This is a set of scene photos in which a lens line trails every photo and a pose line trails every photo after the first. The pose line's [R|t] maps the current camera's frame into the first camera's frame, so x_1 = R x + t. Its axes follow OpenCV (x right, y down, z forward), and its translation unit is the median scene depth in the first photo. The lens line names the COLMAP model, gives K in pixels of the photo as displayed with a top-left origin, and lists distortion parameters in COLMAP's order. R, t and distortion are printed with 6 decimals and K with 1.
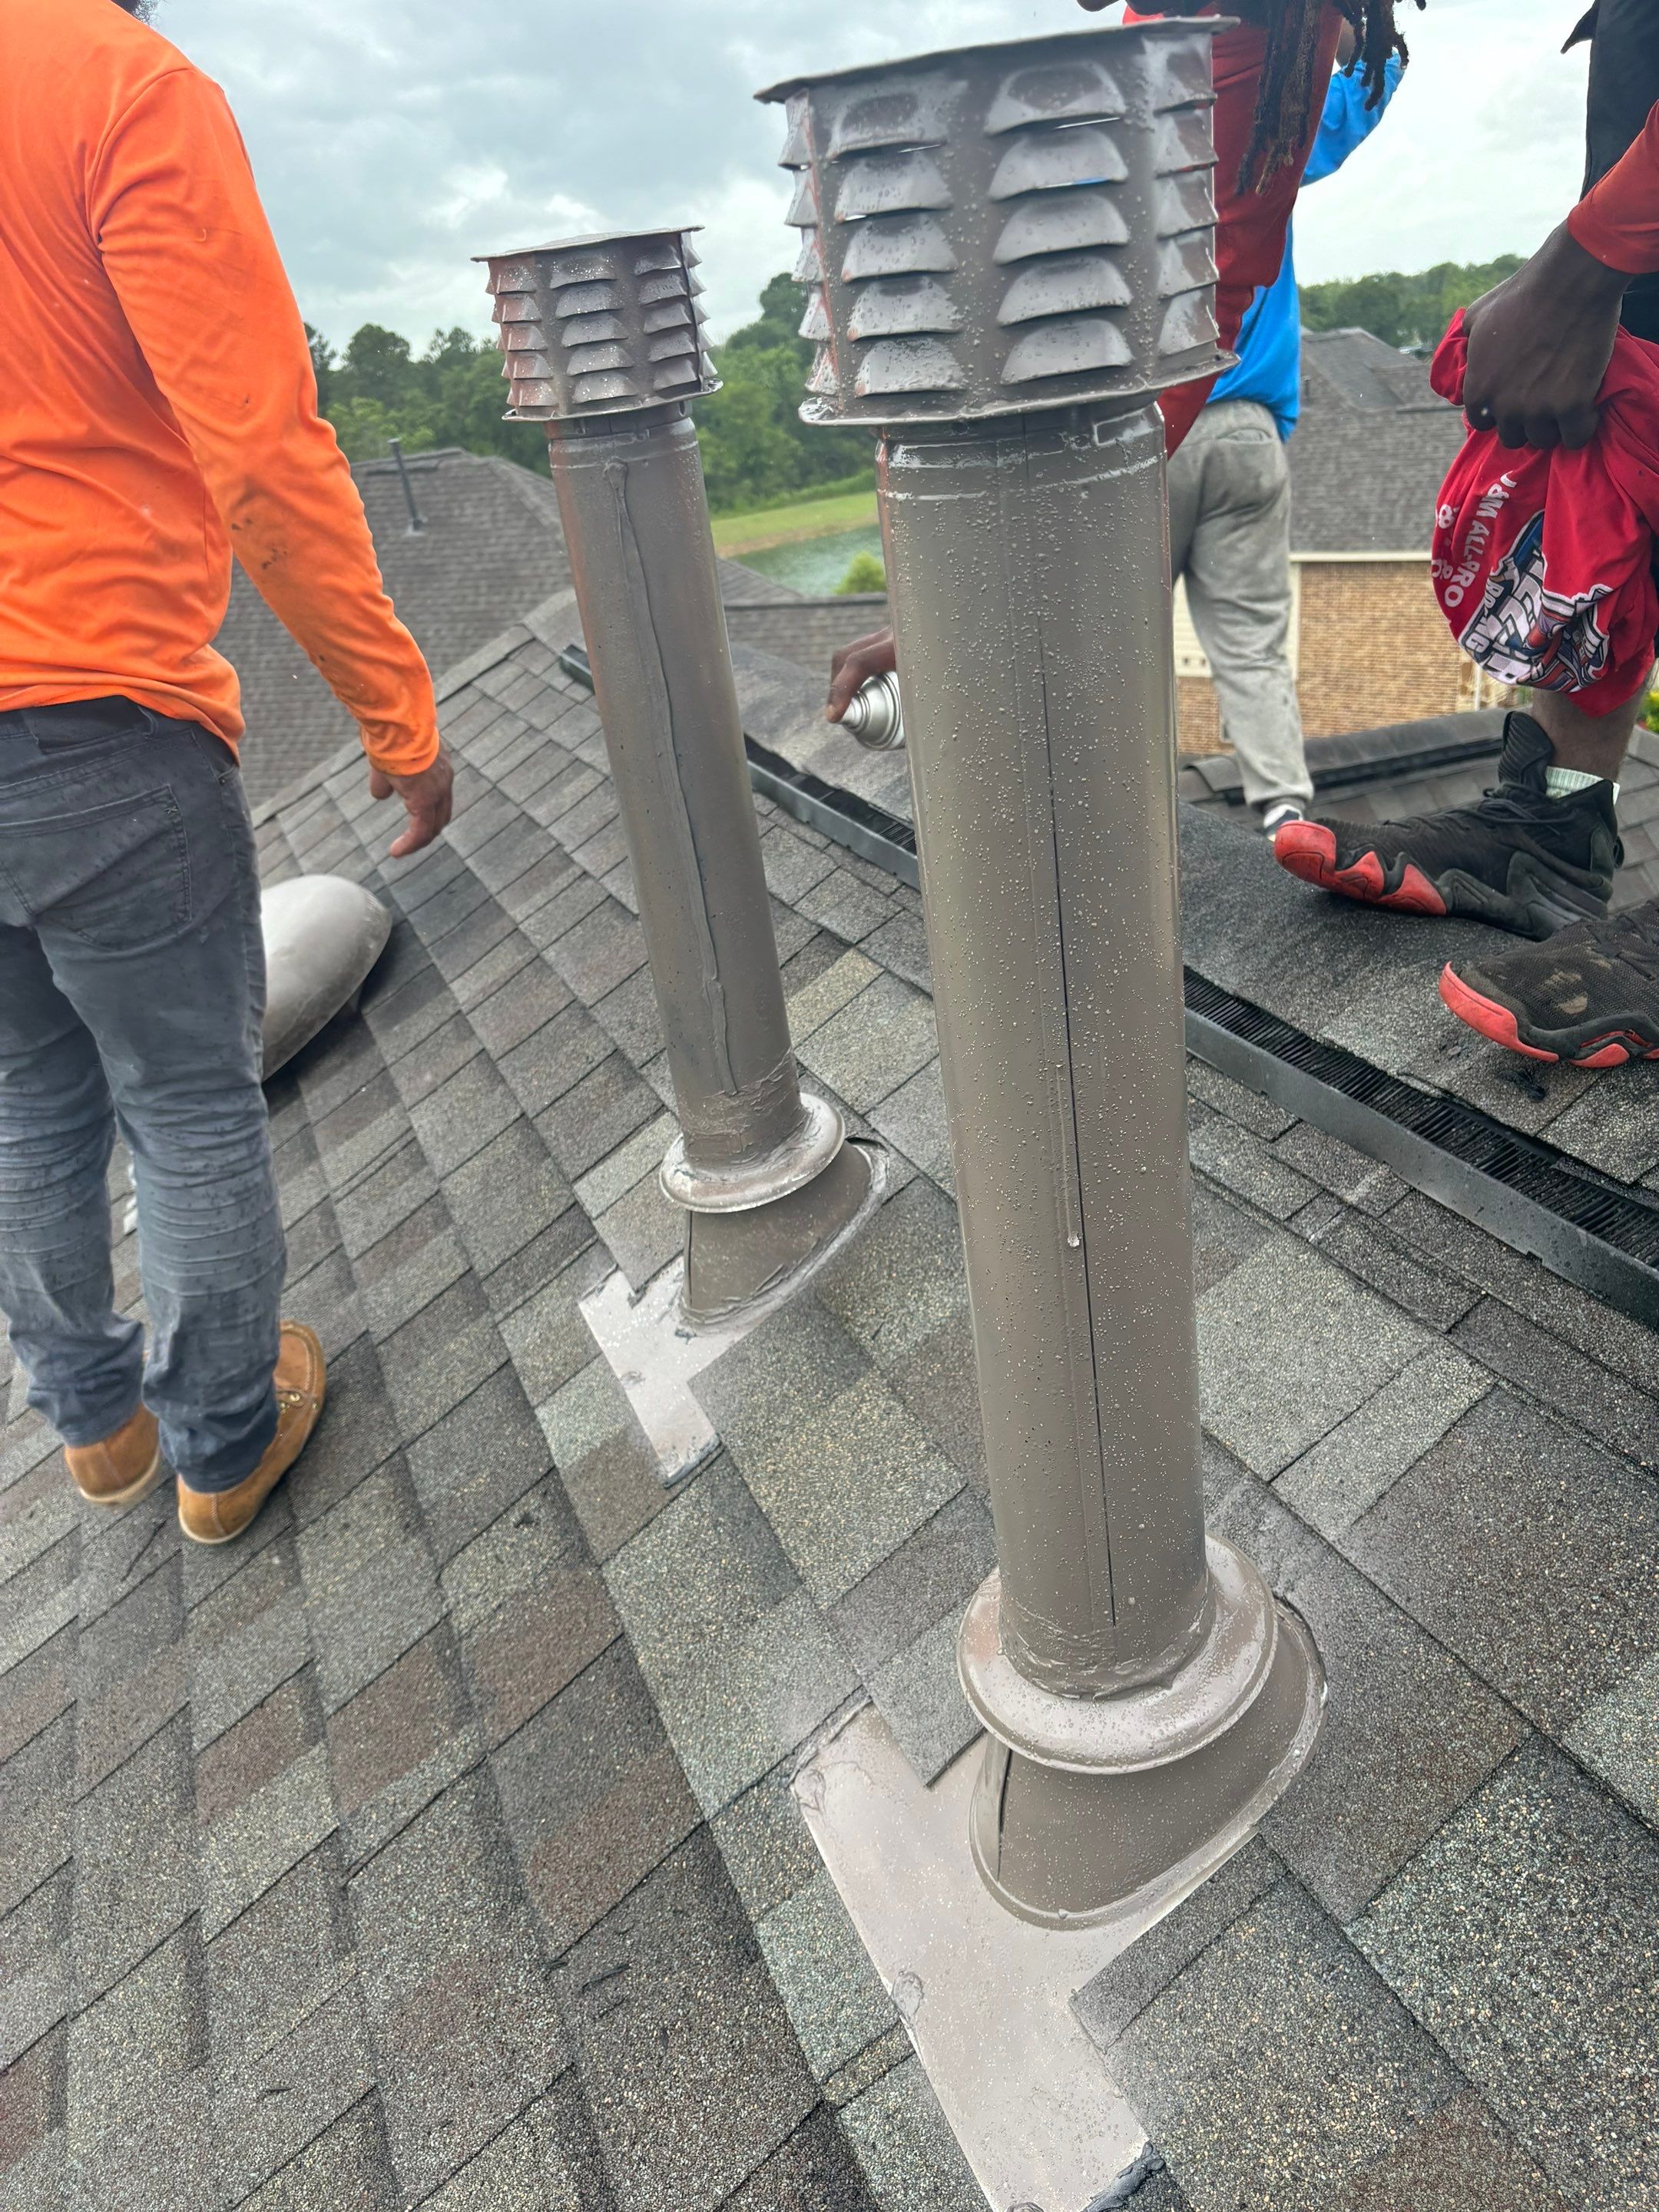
lens RADIAL K [[1689.4, 0, 837.3], [0, 1689.4, 1135.0], [0, 0, 1]] dist [0.037465, -0.040831]
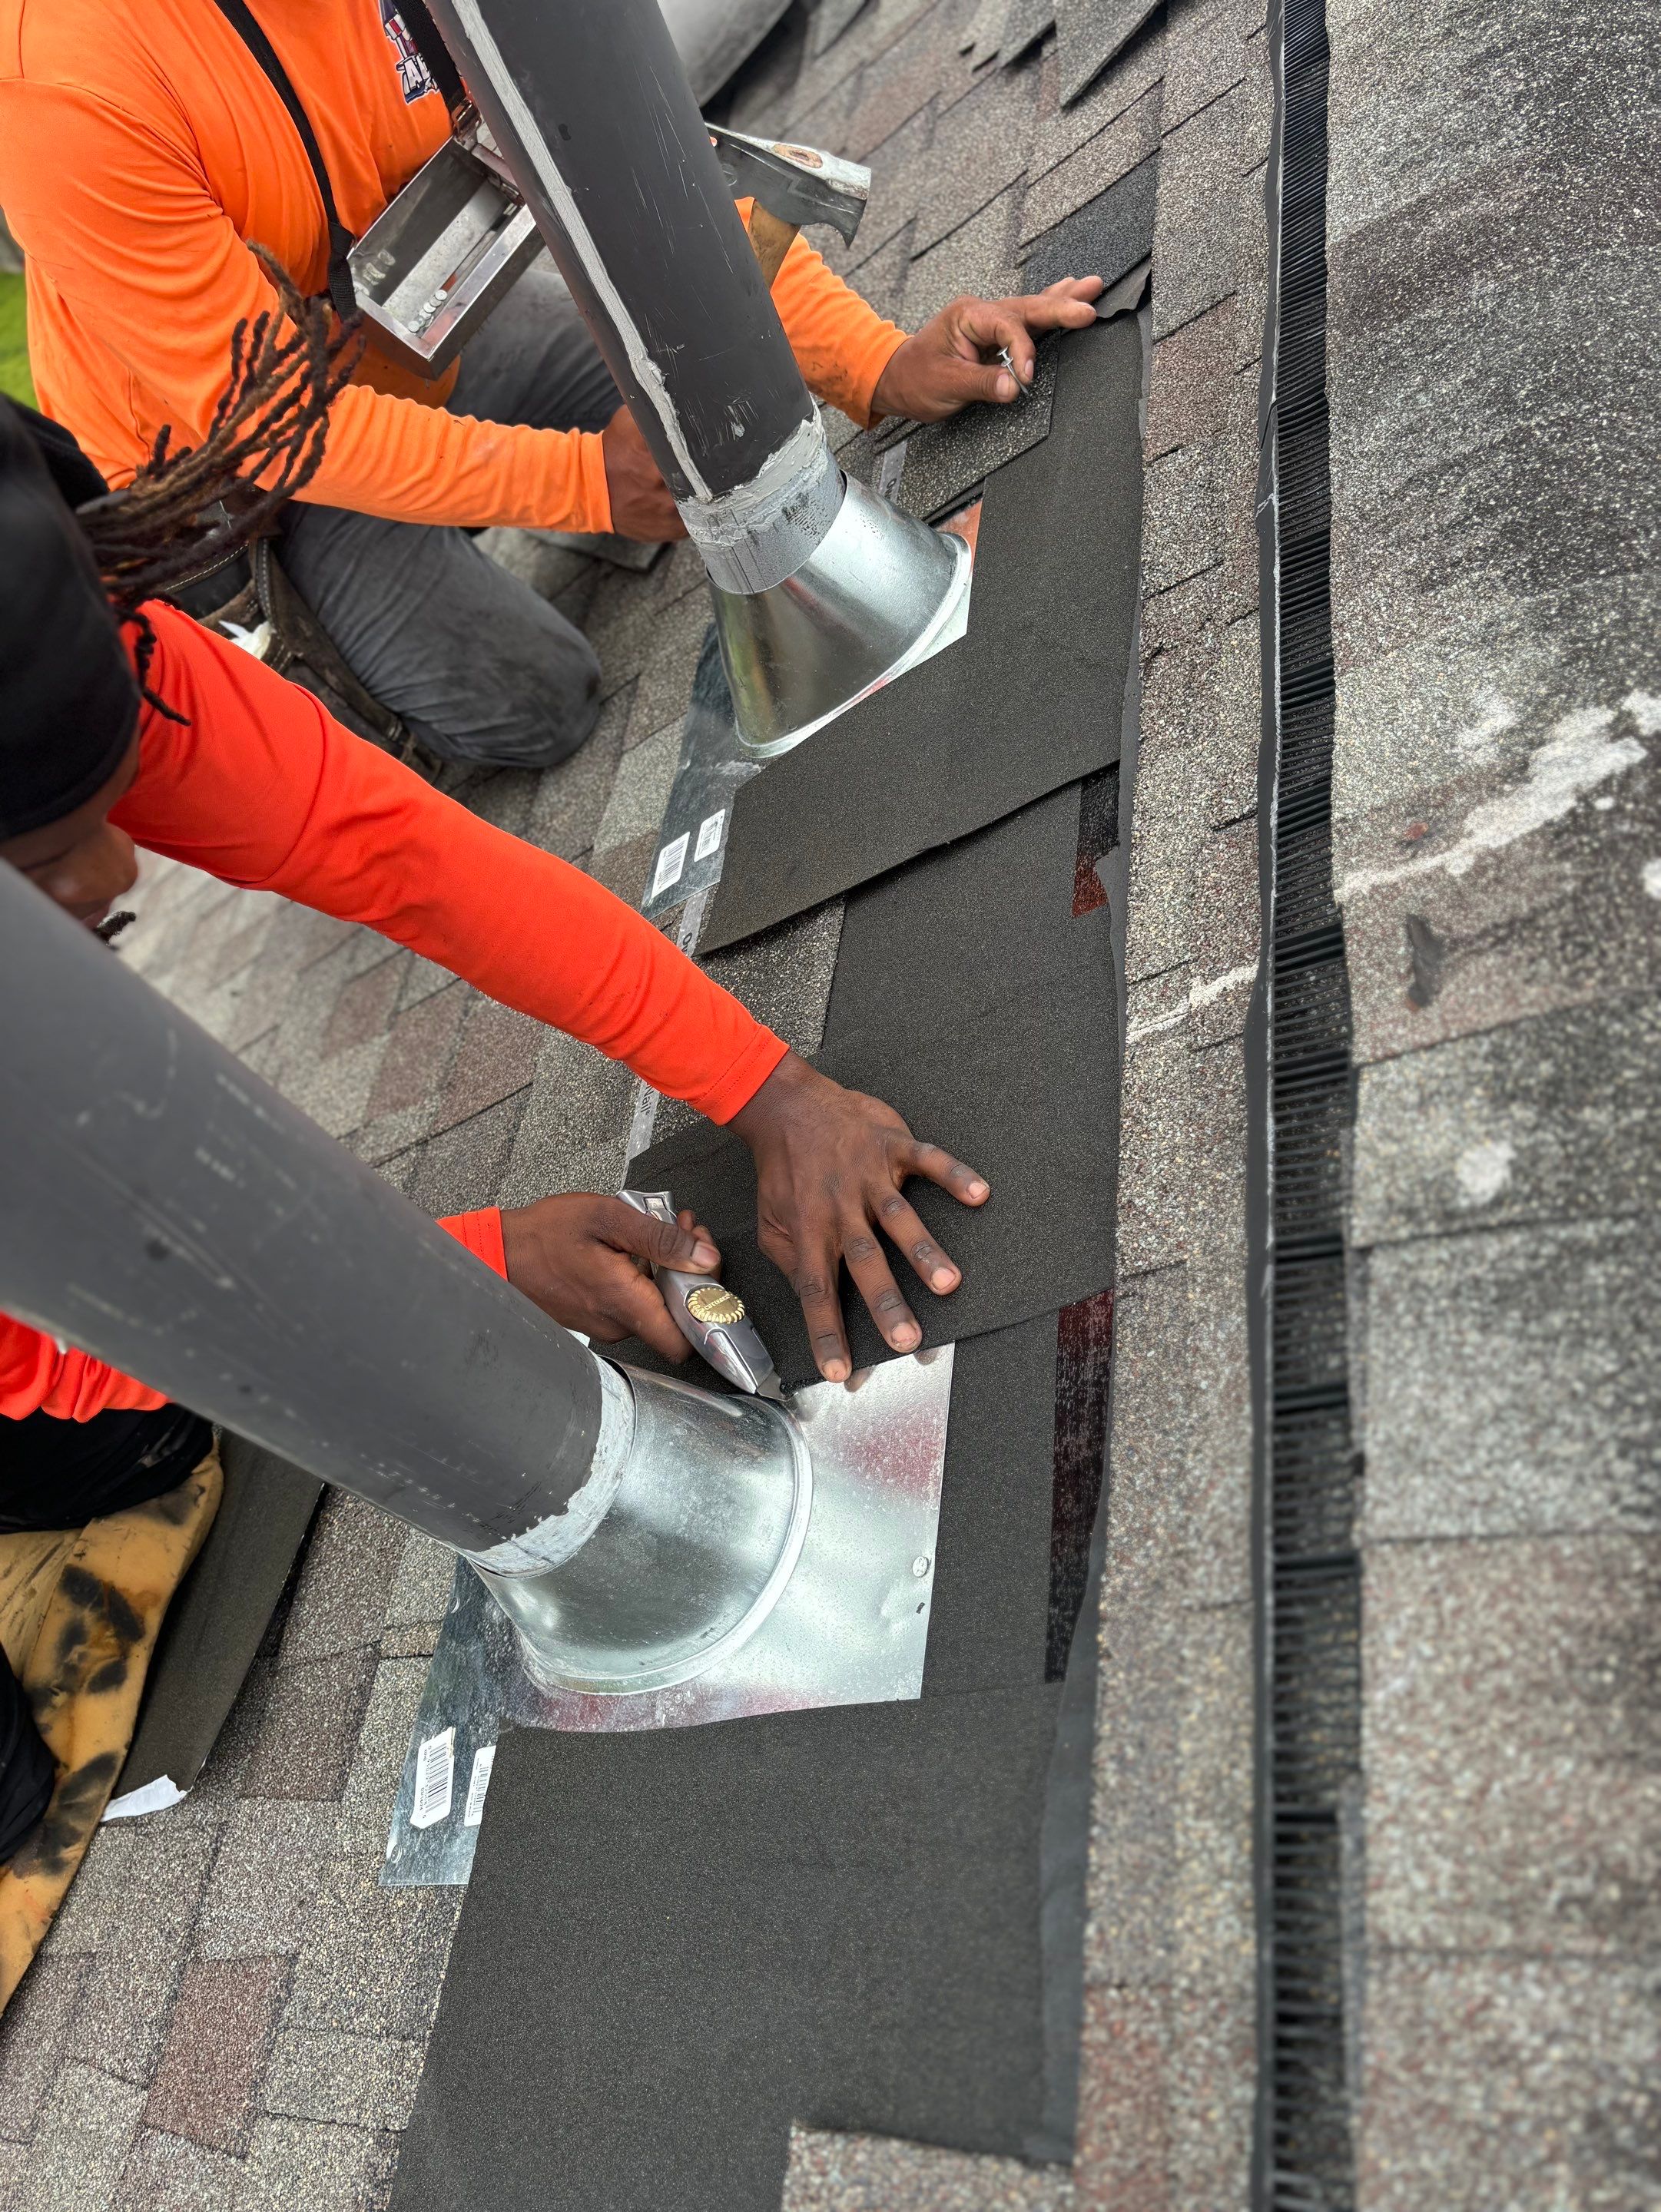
lens RADIAL K [[1689.7, 0, 827.9], [0, 1689.7, 1116.1], [0, 0, 1]] dist [0.037465, -0.040831]
pose [[0.862386, 0.332313, -0.381914, 0.381559], [-0.037807, 0.794565, 0.606001, -0.278848], [0.504837, -0.508168, 0.697786, 0.361167]]
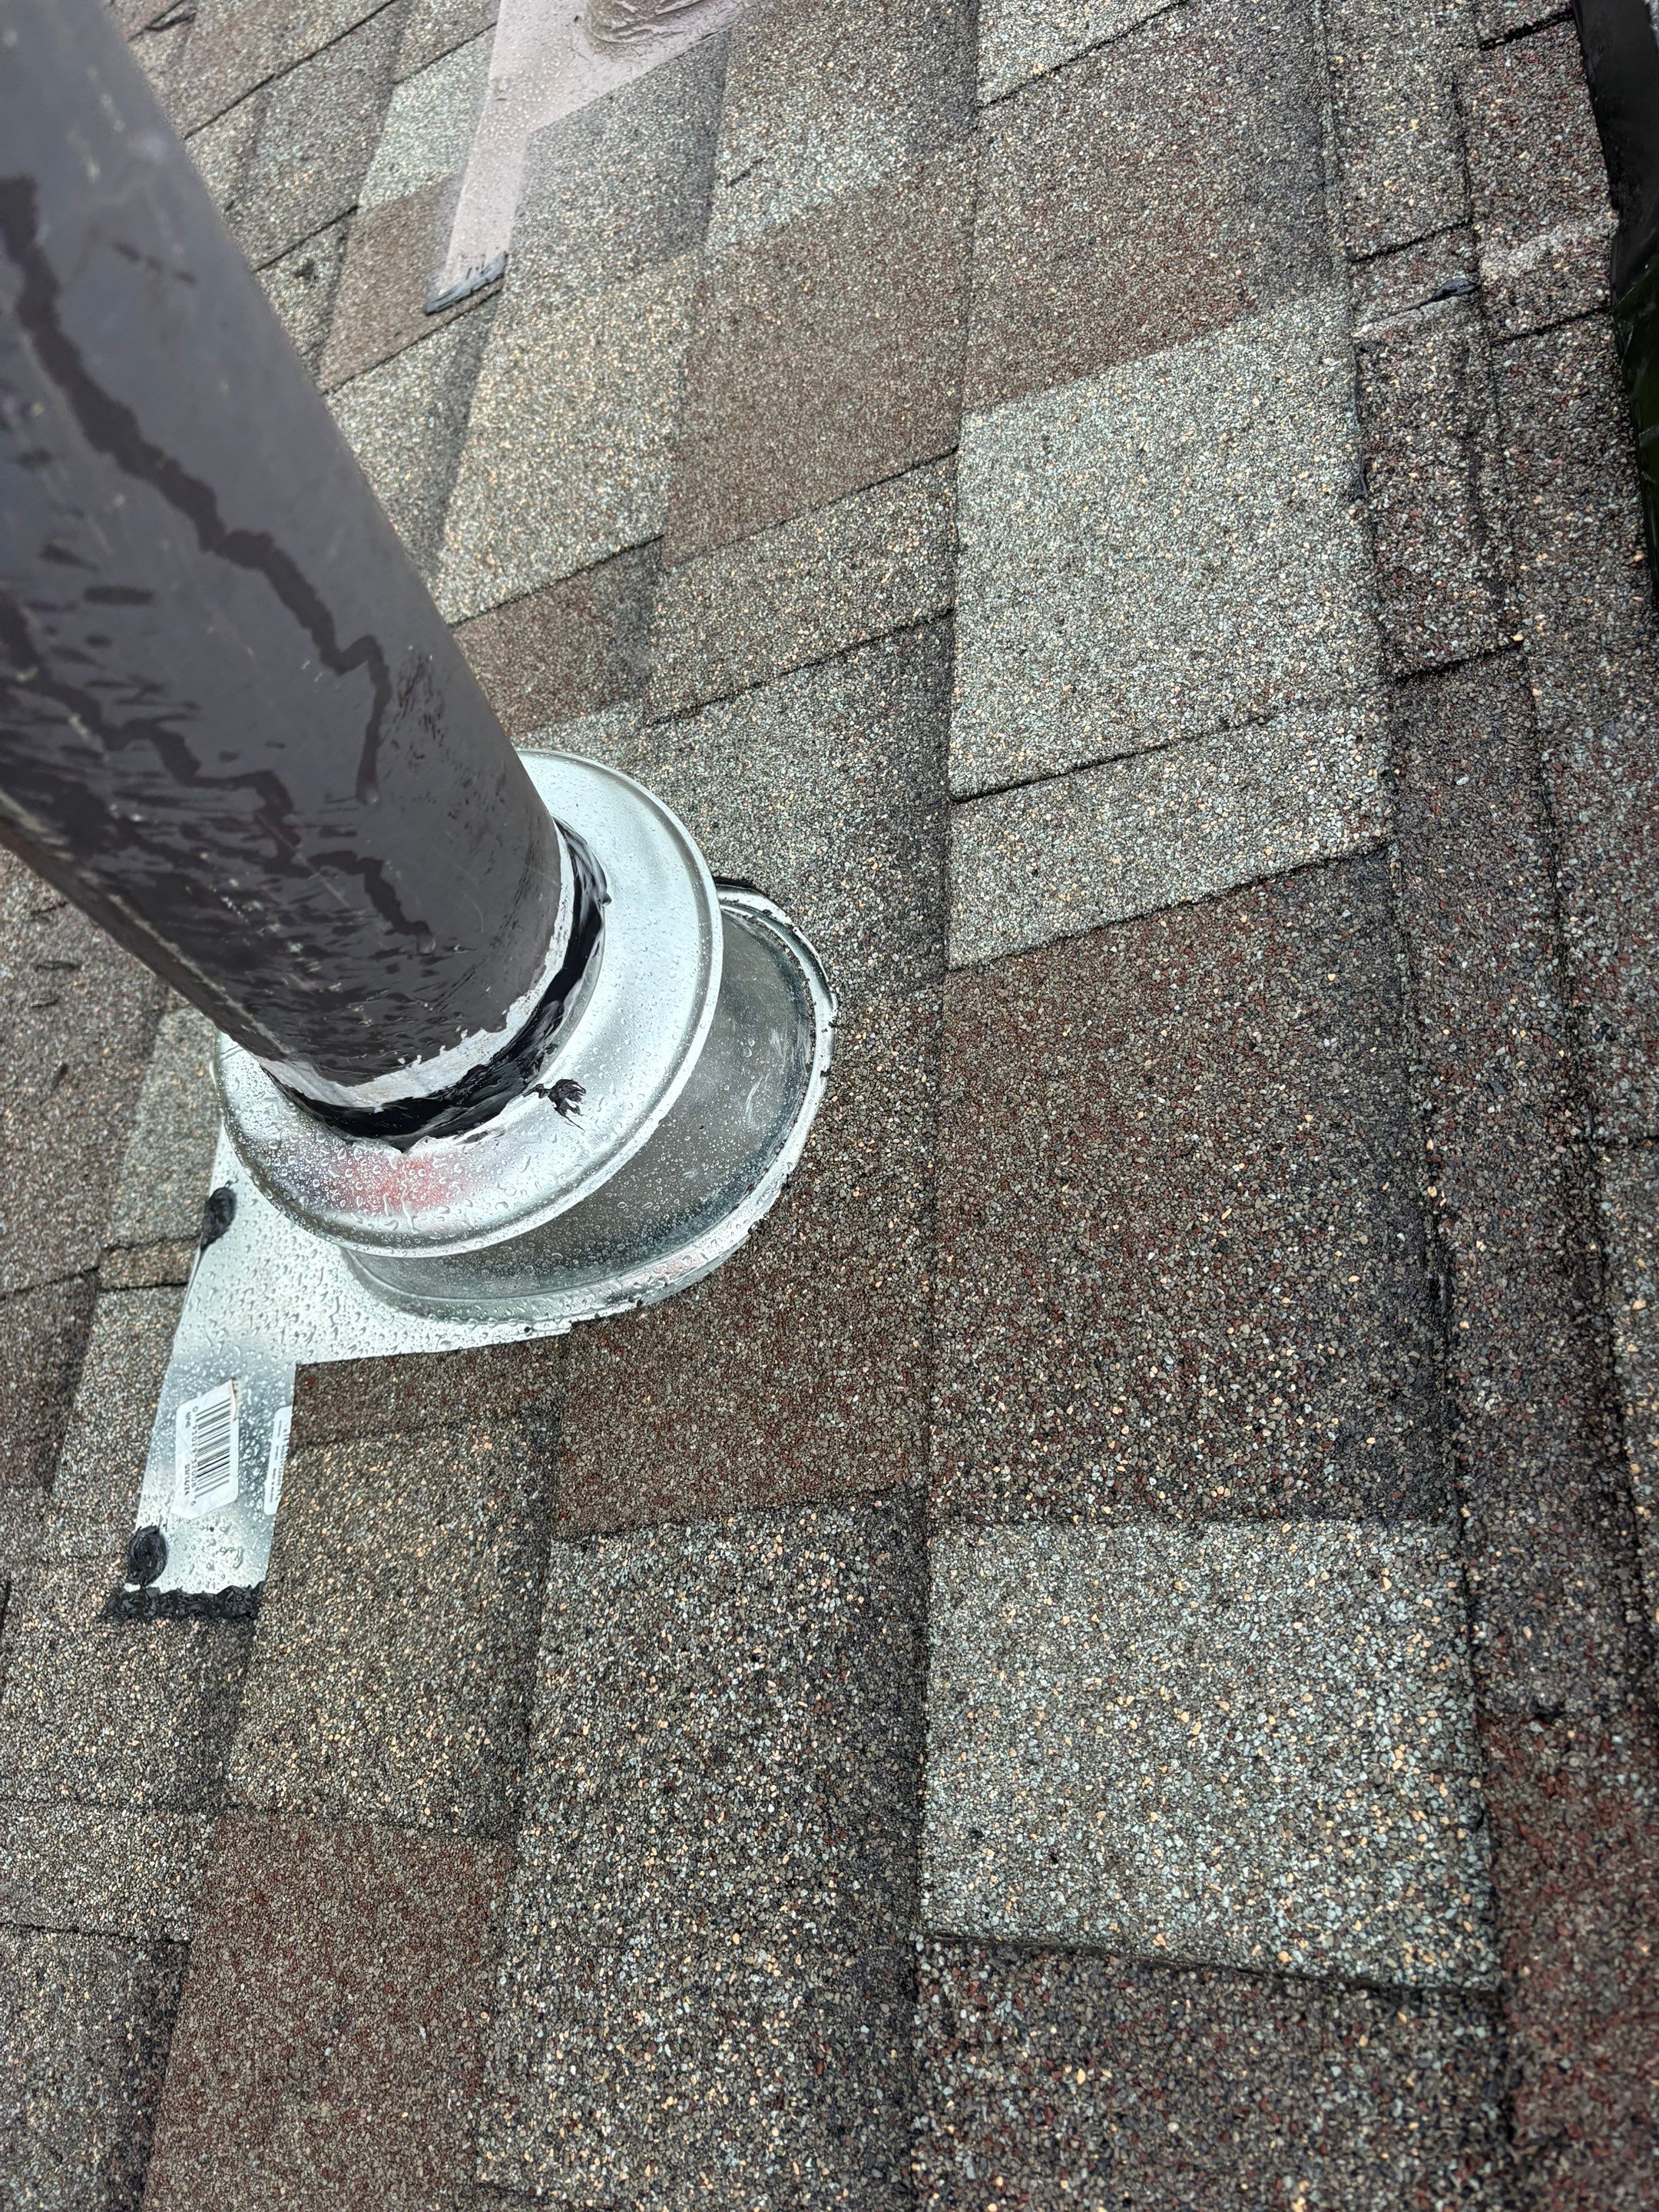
lens RADIAL K [[1689.4, 0, 829.2], [0, 1689.4, 1109.3], [0, 0, 1]] dist [0.037465, -0.040831]
pose [[0.903765, 0.409137, -0.125758, 0.247085], [-0.211152, 0.681731, 0.700470, -0.073690], [0.372321, -0.606506, 0.702515, 0.415014]]
